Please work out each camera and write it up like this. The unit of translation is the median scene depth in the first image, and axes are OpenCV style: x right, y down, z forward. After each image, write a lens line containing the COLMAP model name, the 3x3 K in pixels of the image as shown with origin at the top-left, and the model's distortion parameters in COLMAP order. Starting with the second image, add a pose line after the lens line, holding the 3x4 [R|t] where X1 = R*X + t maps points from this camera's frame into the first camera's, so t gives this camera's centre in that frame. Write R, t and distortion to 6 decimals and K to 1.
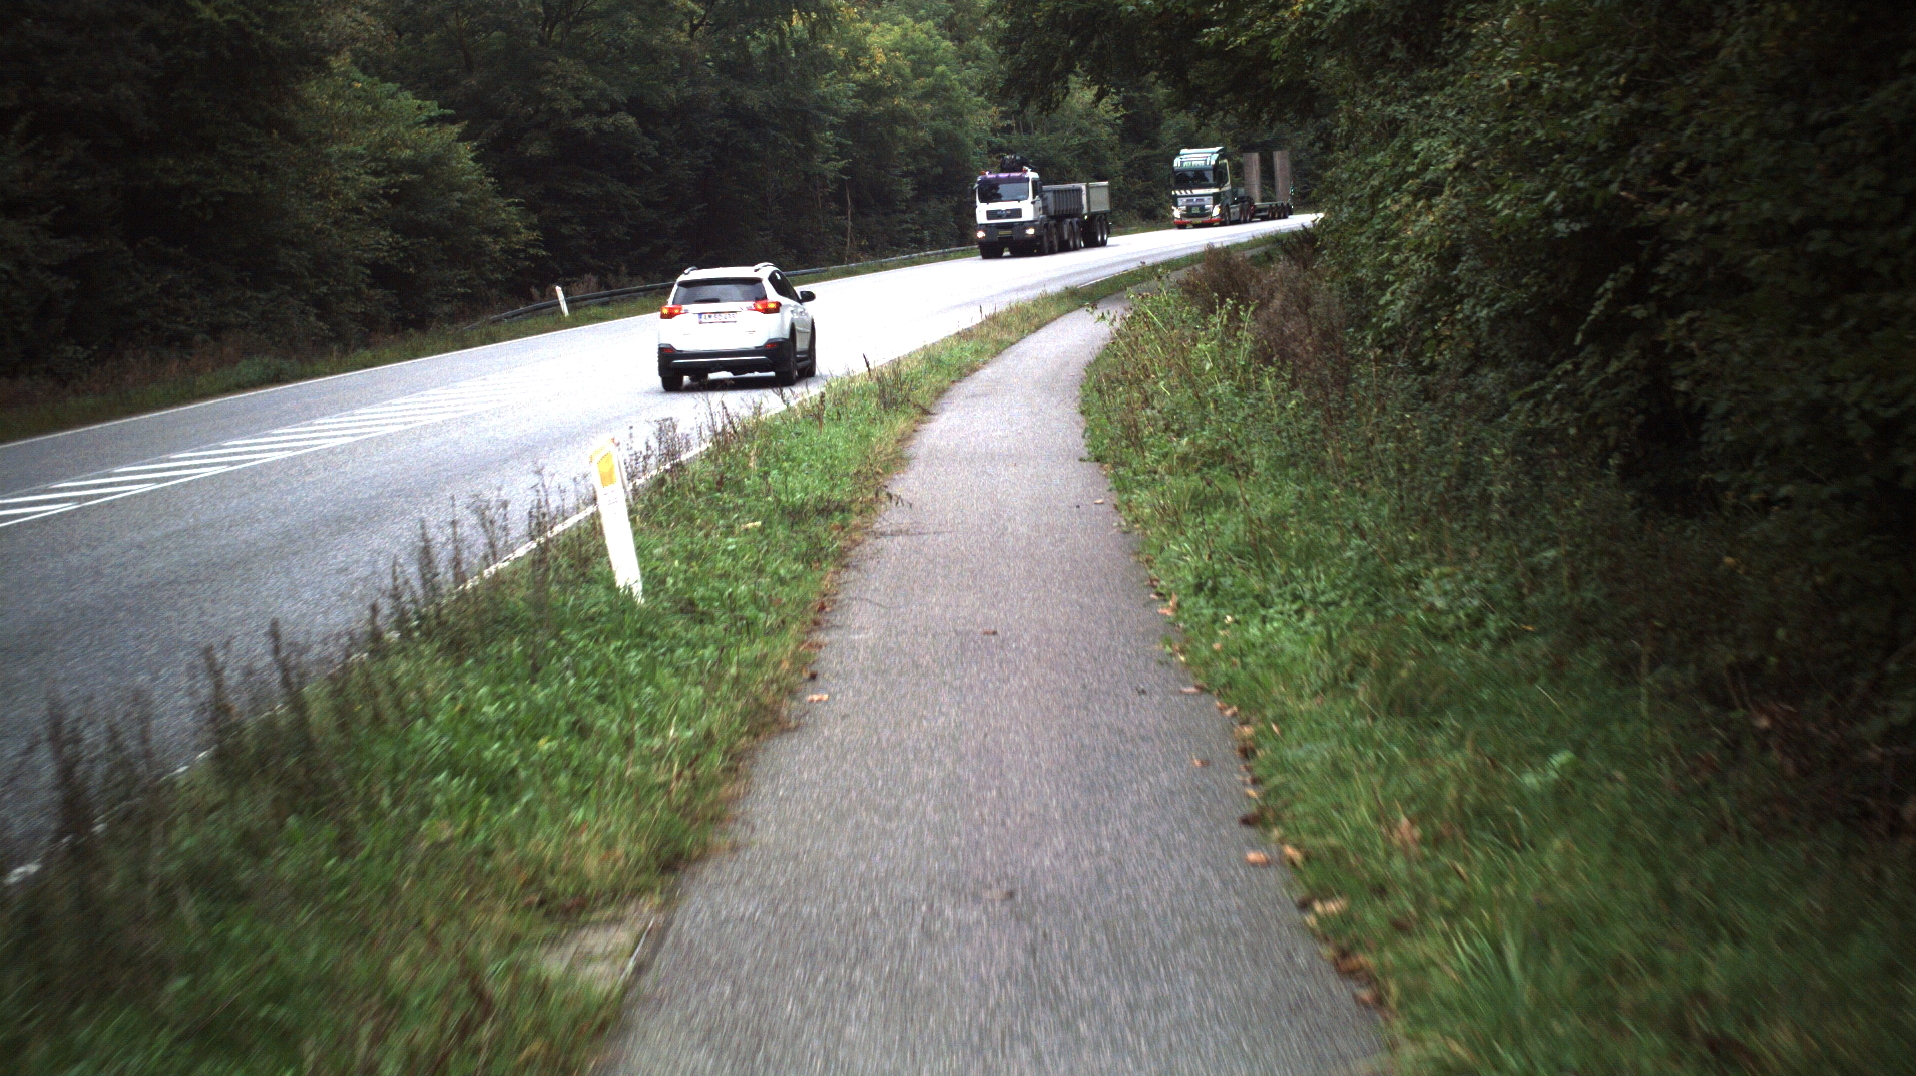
lens RADIAL K [[3831.3, 0, 957.2], [0, 3831.3, 542.0], [0, 0, 1]] dist [-0.224333, 0.000000]
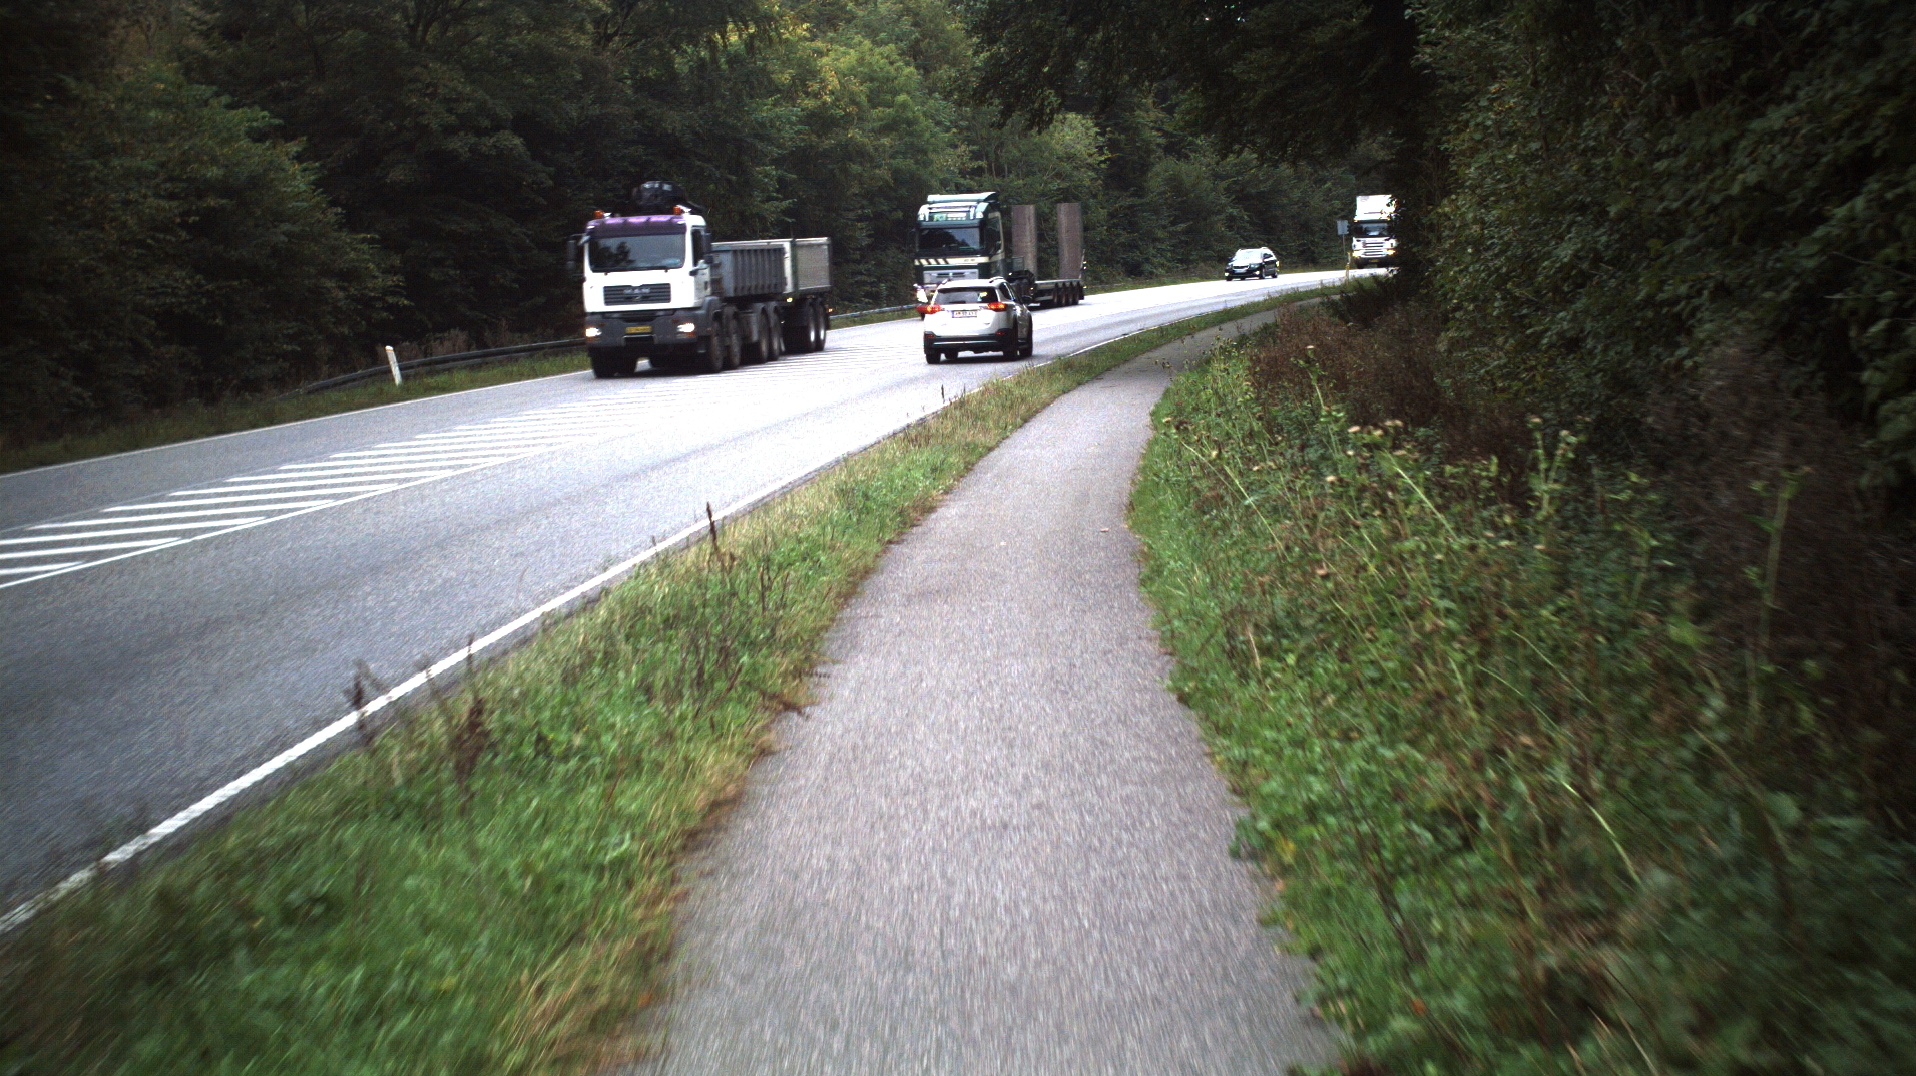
lens RADIAL K [[3831.3, 0, 952.6], [0, 3831.3, 532.1], [0, 0, 1]] dist [-0.224333, 0.000000]
pose [[0.999862, 0.014234, 0.008613, 0.001654], [-0.014078, 0.999741, -0.017854, -0.016361], [-0.008865, 0.017730, 0.999804, 0.220532]]
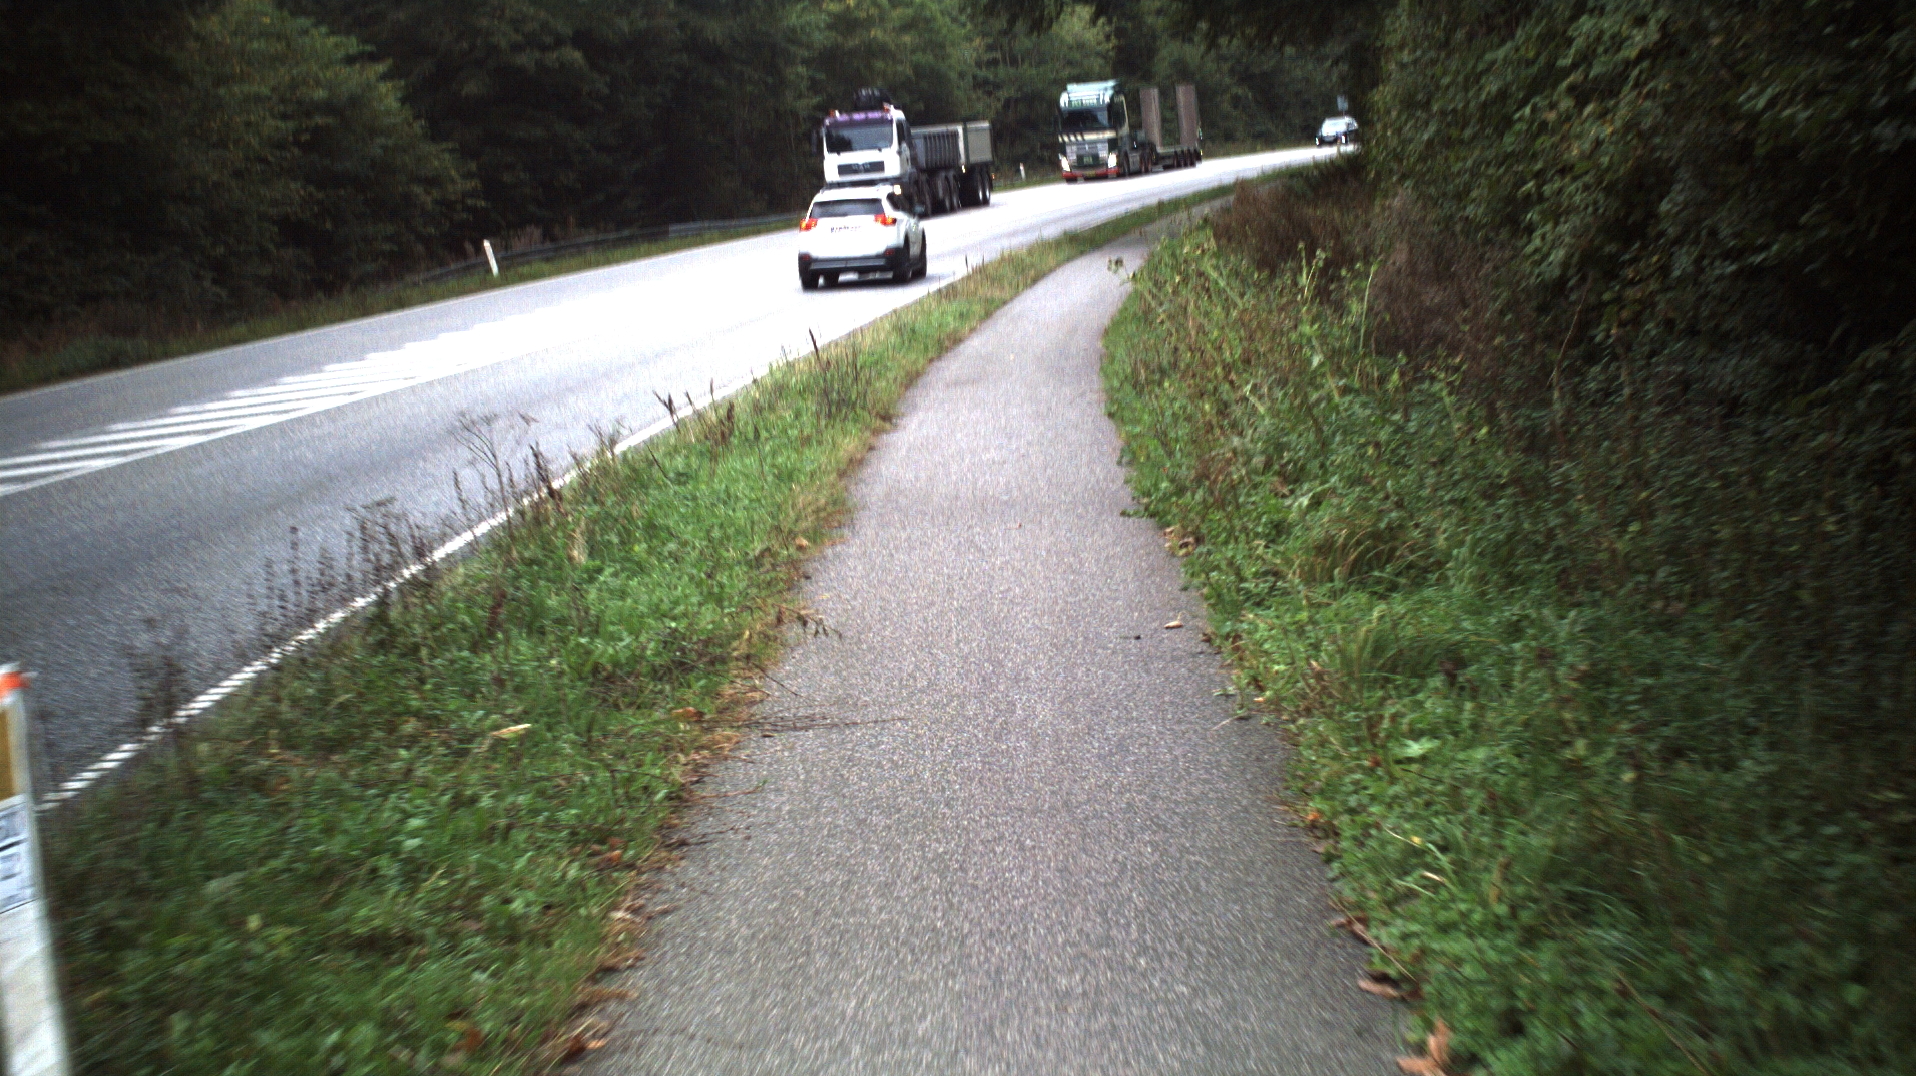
lens RADIAL K [[3831.3, 0, 963.9], [0, 3831.3, 540.5], [0, 0, 1]] dist [-0.224333, 0.000000]
pose [[0.999819, -0.018711, 0.003373, 0.001127], [0.018660, 0.999719, 0.014592, -0.008028], [-0.003645, -0.014526, 0.999888, 0.110516]]
